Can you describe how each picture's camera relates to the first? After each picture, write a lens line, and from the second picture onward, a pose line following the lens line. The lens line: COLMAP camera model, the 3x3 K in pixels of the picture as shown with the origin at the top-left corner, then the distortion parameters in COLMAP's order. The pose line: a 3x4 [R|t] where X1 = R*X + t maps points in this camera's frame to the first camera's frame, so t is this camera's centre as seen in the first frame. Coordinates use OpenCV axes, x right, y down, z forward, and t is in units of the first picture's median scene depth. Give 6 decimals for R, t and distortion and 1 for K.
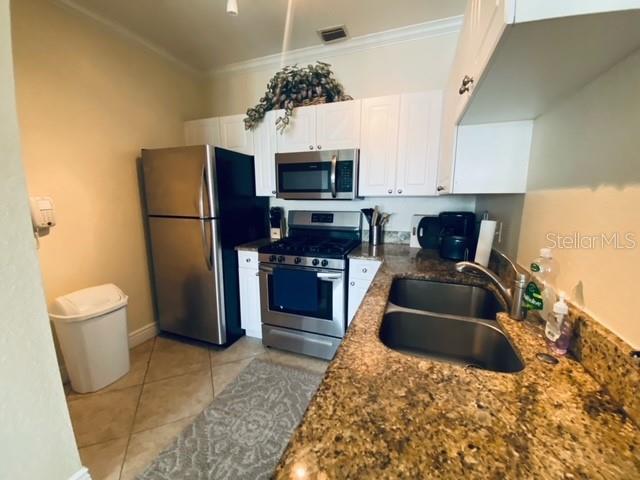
lens RADIAL K [[262.2, 0, 319.4], [0, 262.2, 238.4], [0, 0, 1]] dist [-0.015621, -0.004671]
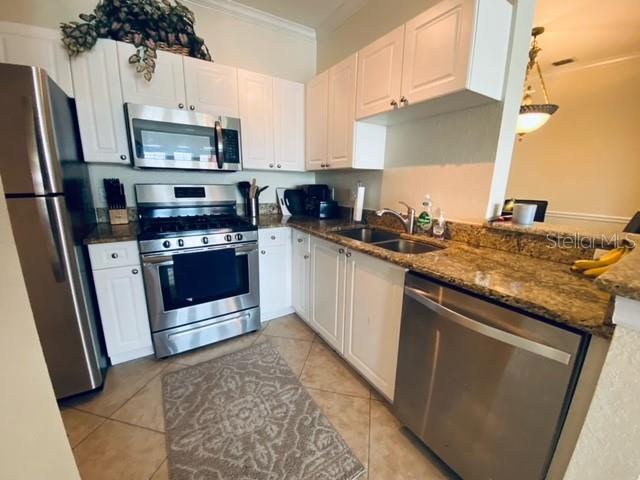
lens RADIAL K [[262.2, 0, 322.3], [0, 262.2, 241.7], [0, 0, 1]] dist [-0.015621, -0.004671]
pose [[0.596009, -0.167384, 0.785338, -0.520236], [0.105896, 0.985875, 0.129759, 0.018021], [-0.795965, 0.005826, 0.605315, 0.153570]]
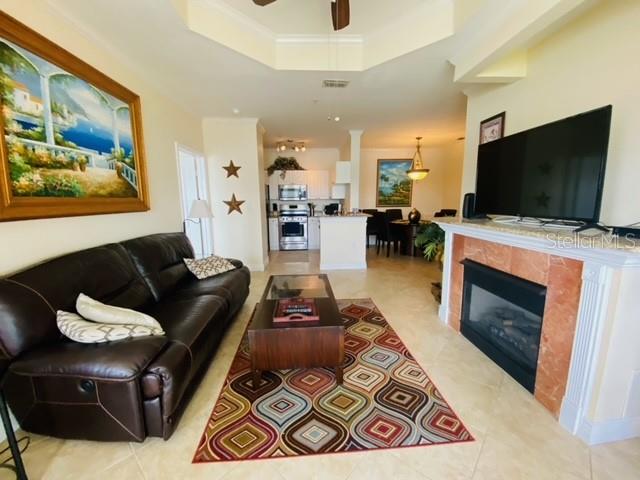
lens RADIAL K [[256.4, 0, 321.8], [0, 256.4, 240.8], [0, 0, 1]] dist [-0.020935, -0.000648]
pose [[0.906865, -0.074687, 0.414749, -1.091593], [0.071184, 0.997176, 0.023923, 0.299303], [-0.415365, 0.007828, 0.909621, -2.055304]]
